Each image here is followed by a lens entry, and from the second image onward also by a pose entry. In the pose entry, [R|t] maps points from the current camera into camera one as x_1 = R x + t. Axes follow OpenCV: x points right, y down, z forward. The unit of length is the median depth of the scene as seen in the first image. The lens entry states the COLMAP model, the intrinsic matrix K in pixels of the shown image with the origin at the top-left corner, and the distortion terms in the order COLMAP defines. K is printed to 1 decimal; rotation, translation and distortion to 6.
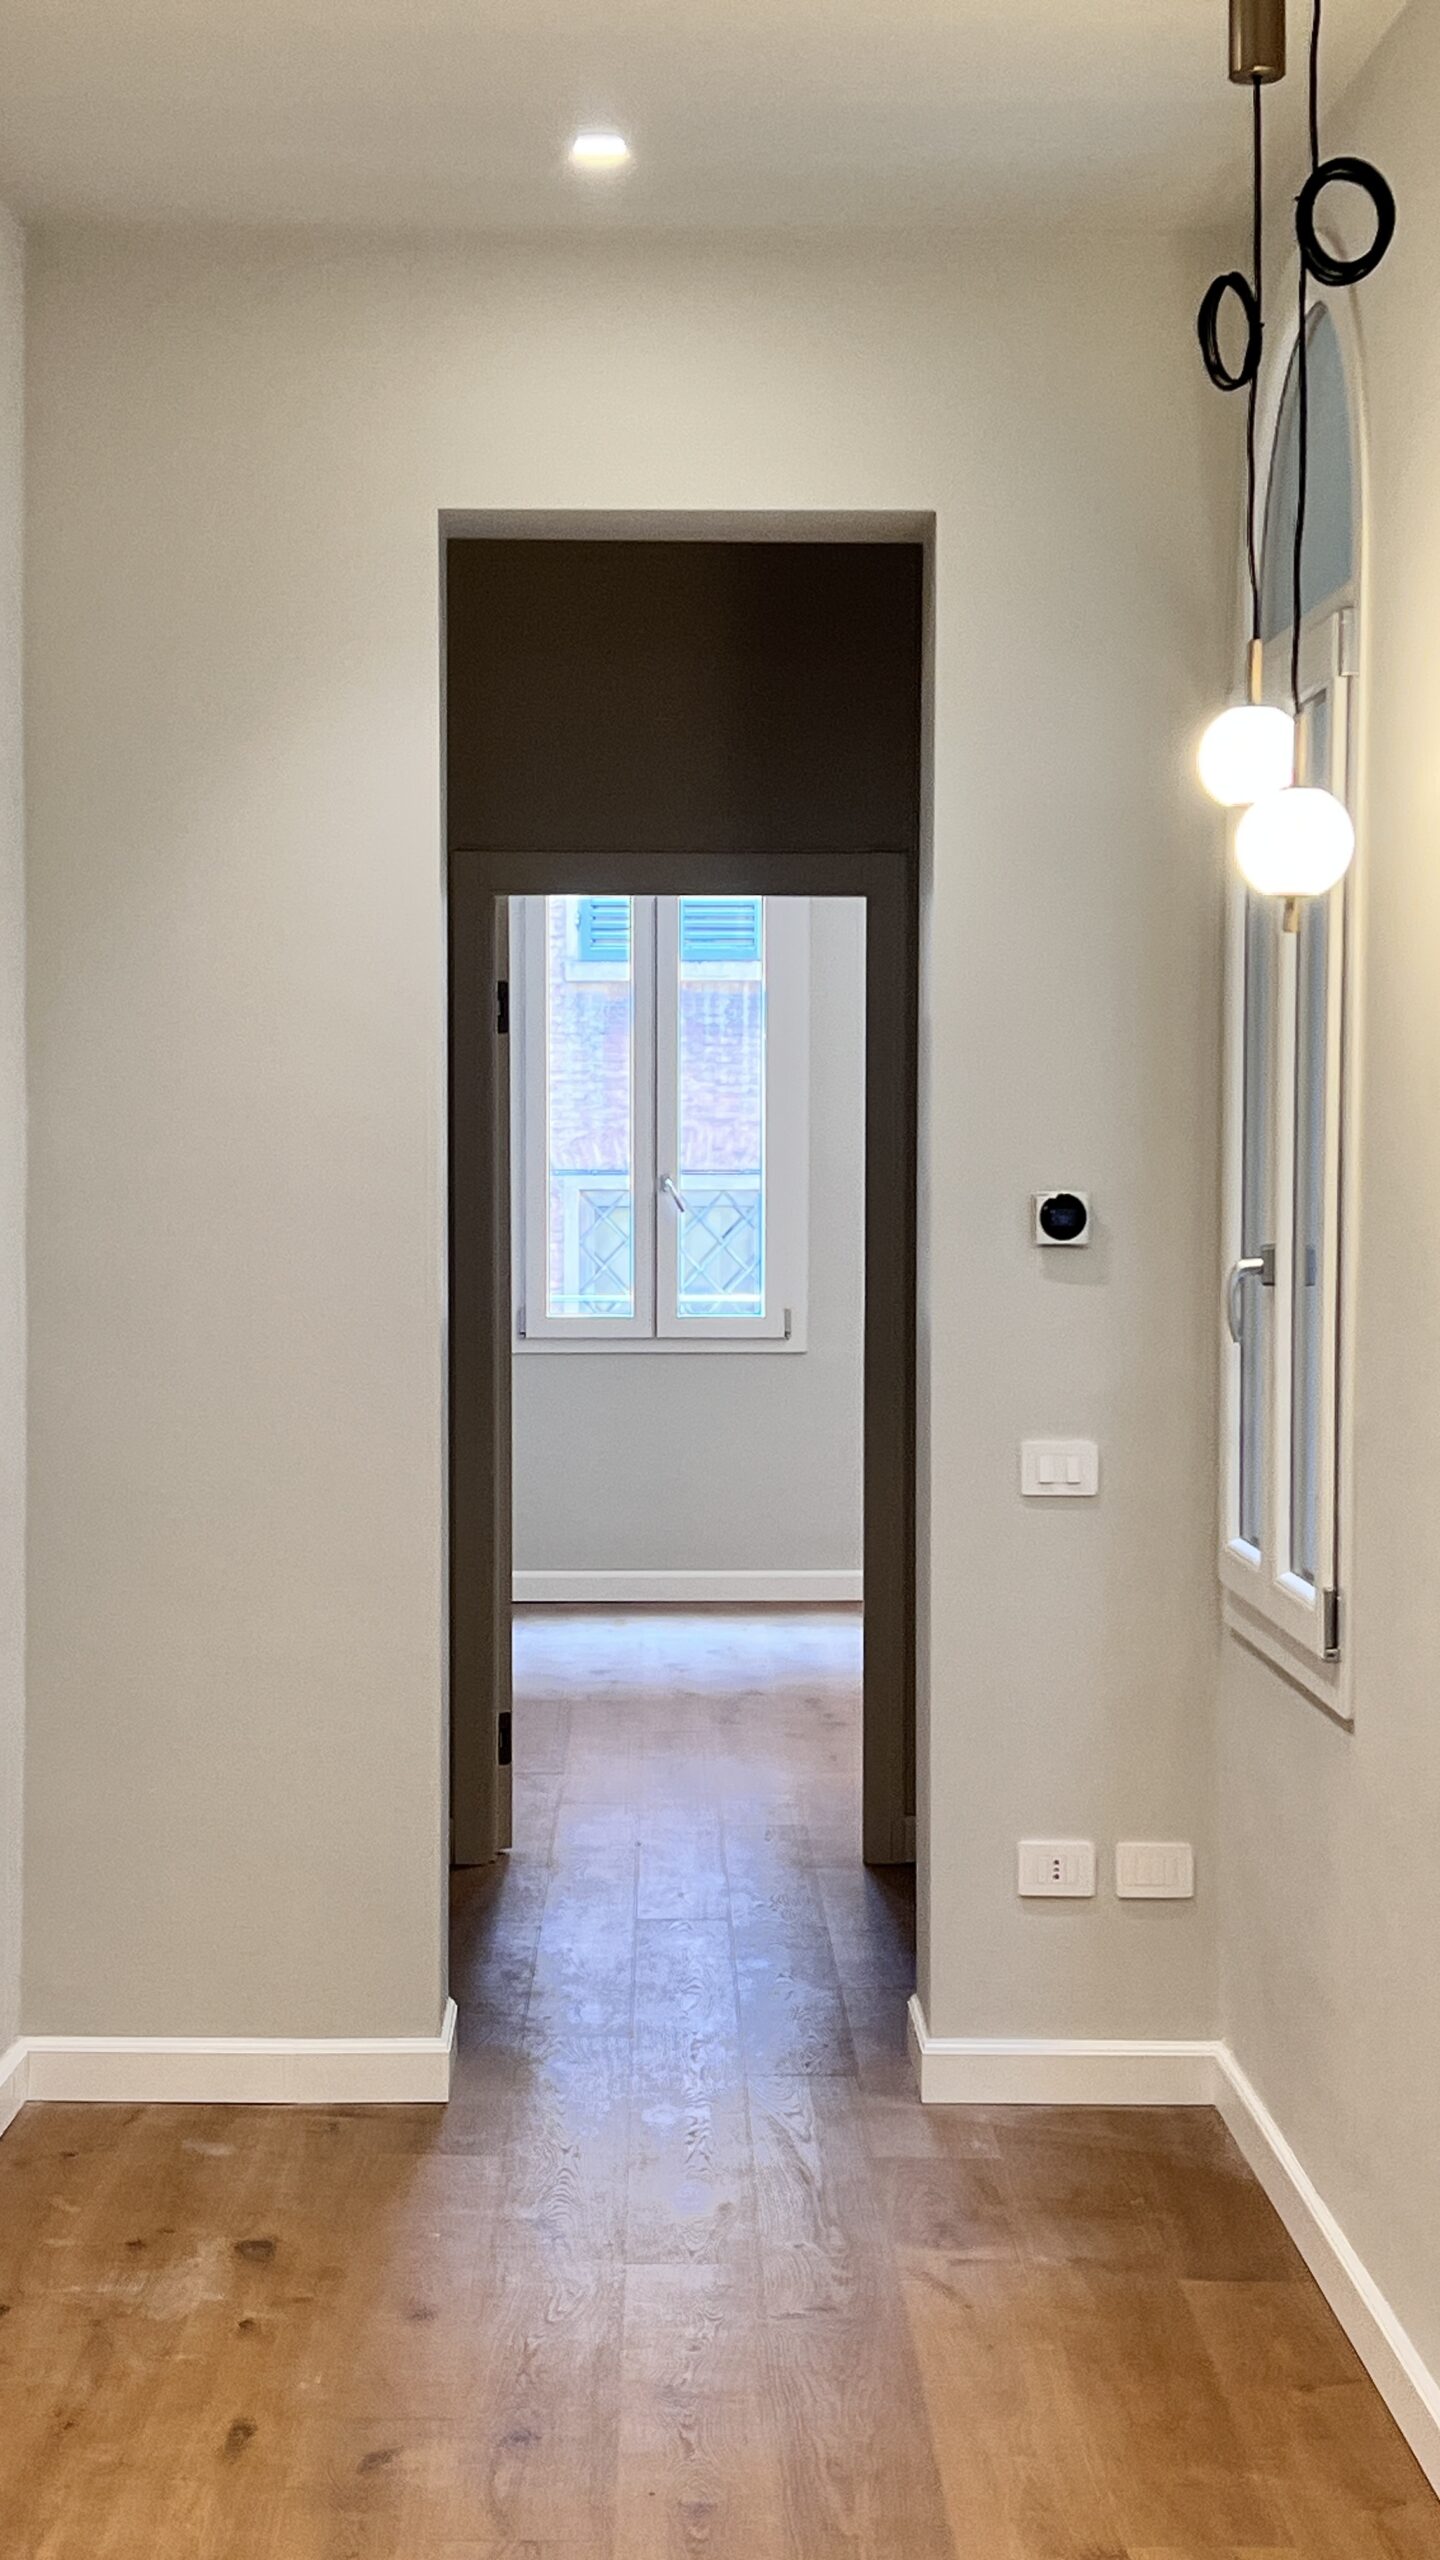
lens RADIAL K [[3901.5, 0, 705.3], [0, 3901.5, 1266.8], [0, 0, 1]] dist [0.116321, 0.000000]
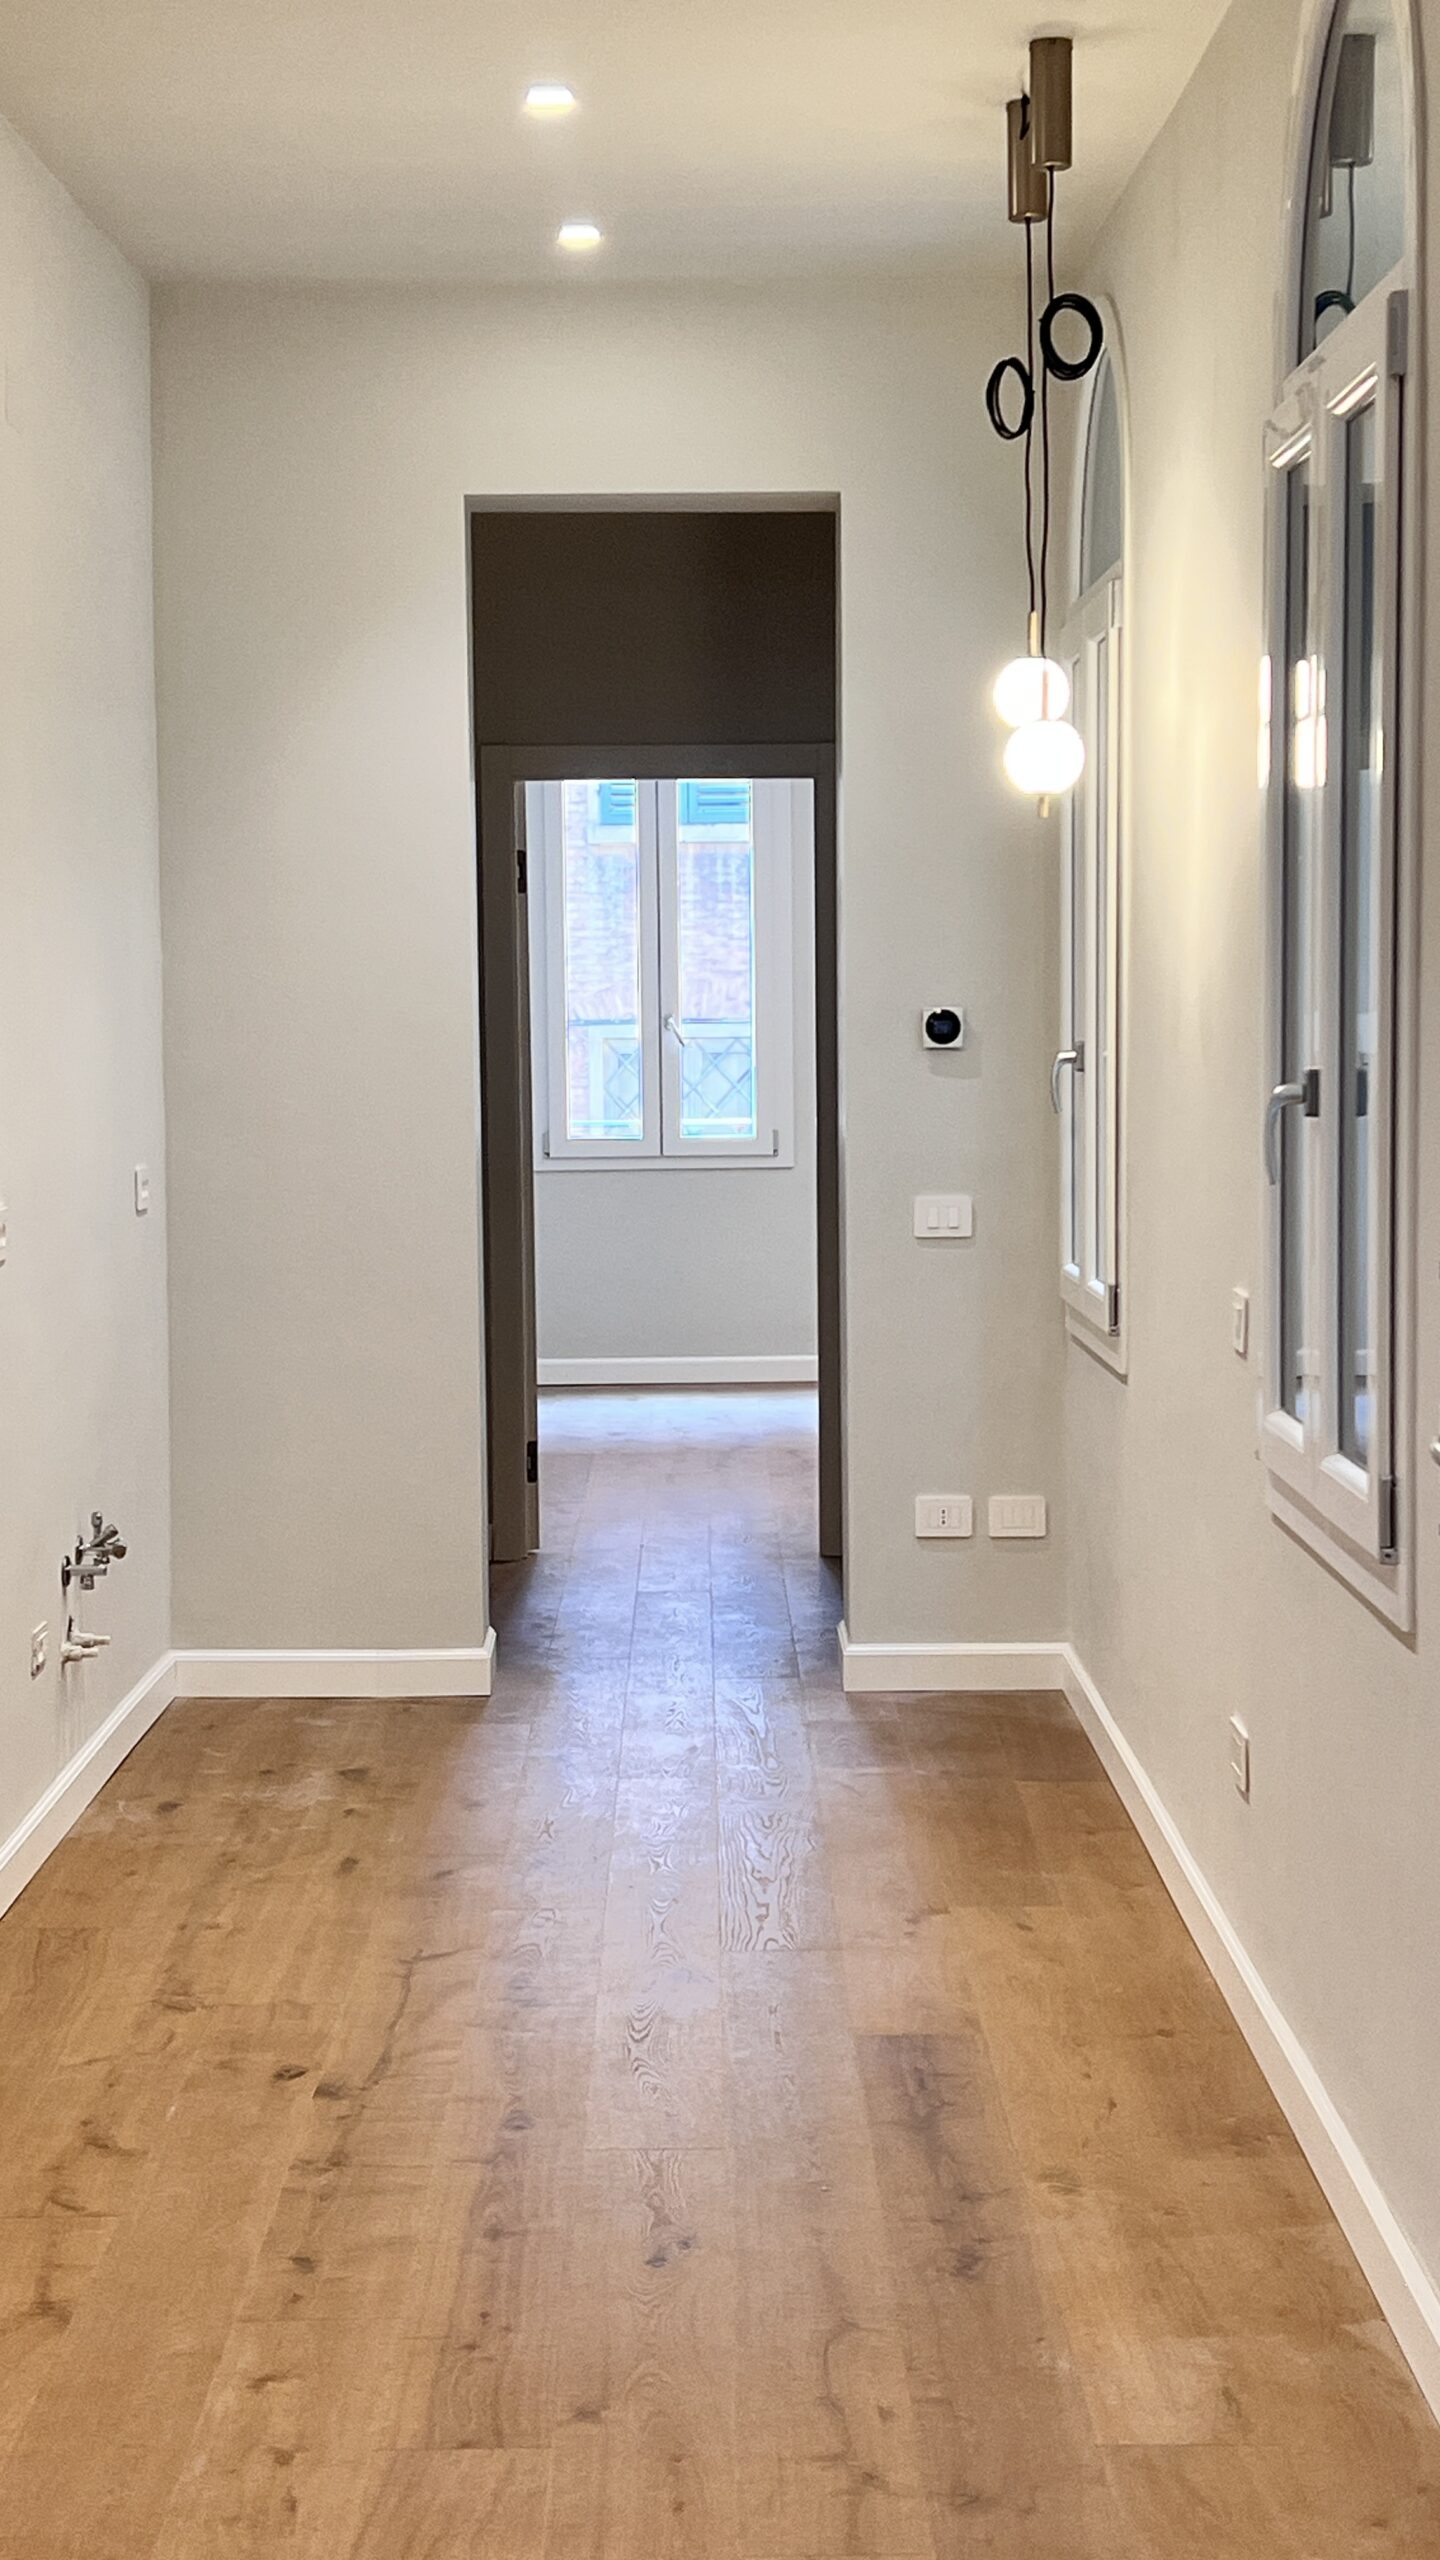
lens RADIAL K [[3901.5, 0, 741.1], [0, 3901.5, 1287.1], [0, 0, 1]] dist [0.116321, 0.000000]
pose [[0.999925, -0.012279, -0.000334, 0.022373], [0.012282, 0.999076, 0.041191, 0.020258], [-0.000172, -0.041192, 0.999151, -0.329813]]
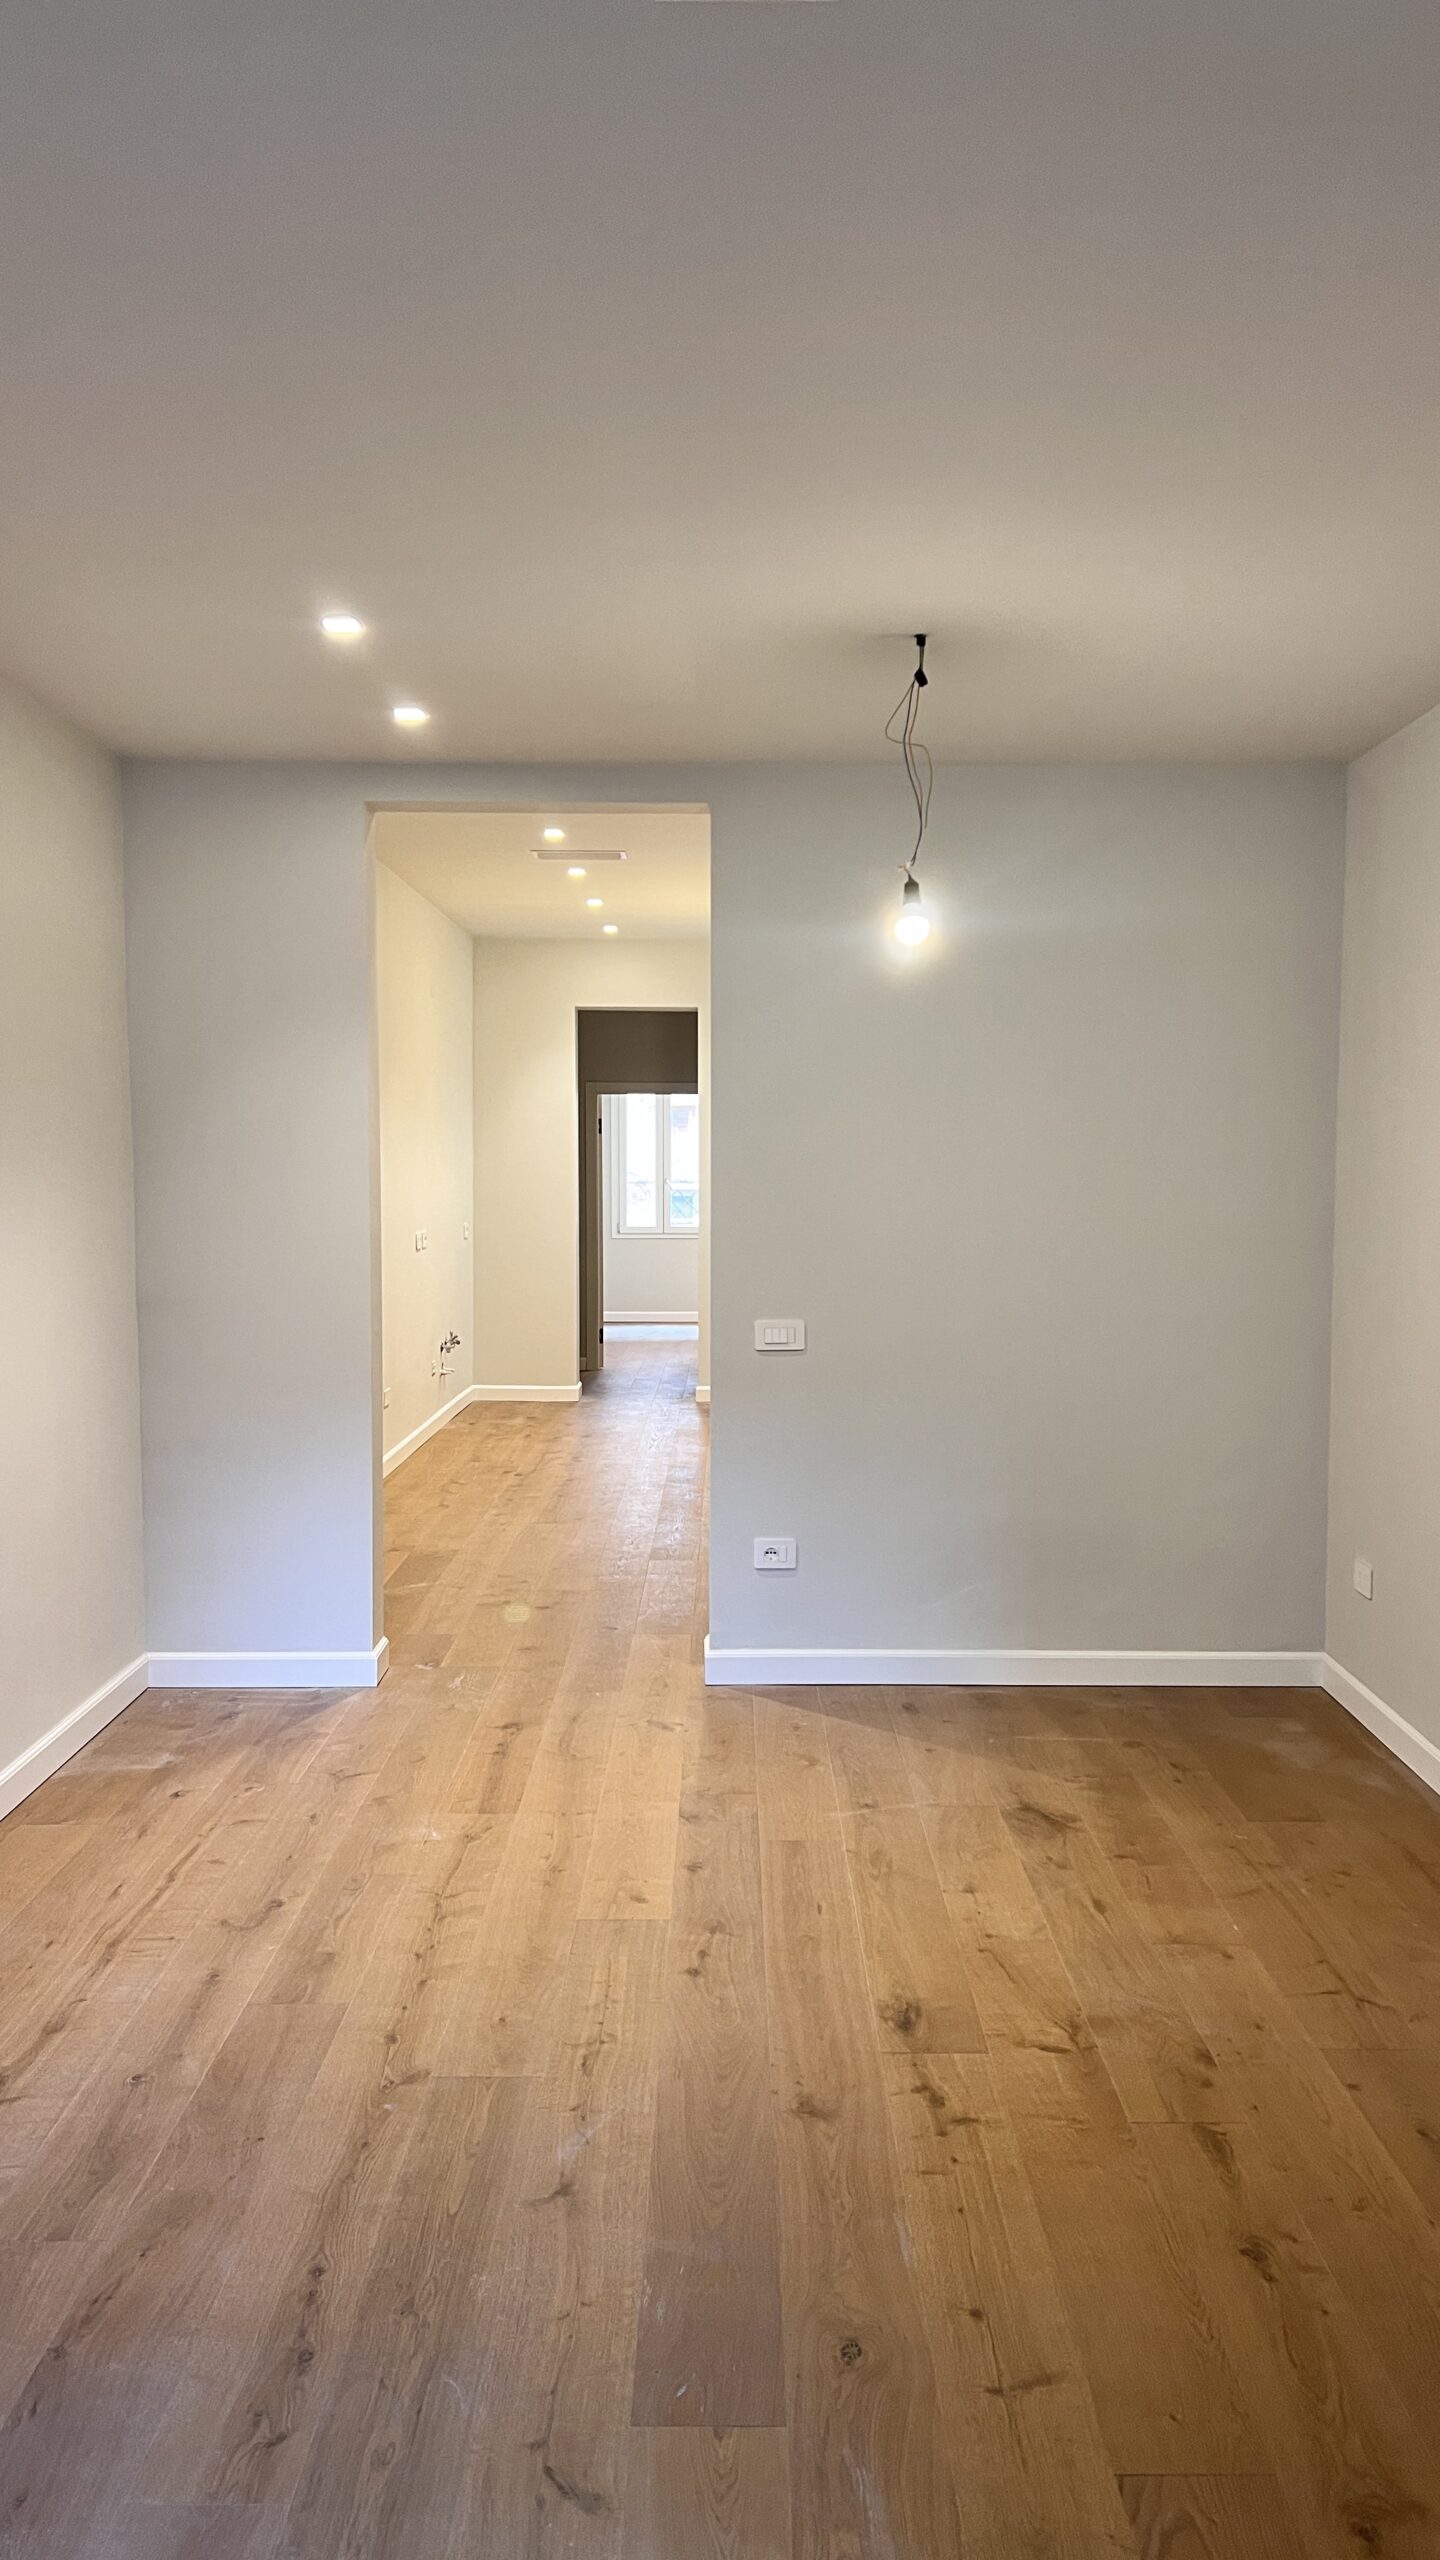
lens RADIAL K [[1934.3, 0, 724.5], [0, 1934.3, 1278.5], [0, 0, 1]] dist [0.005389, 0.000200]
pose [[0.999920, -0.000514, -0.012632, 0.110826], [0.000747, 0.999829, 0.018485, 0.050885], [0.012621, -0.018493, 0.999749, -0.991805]]
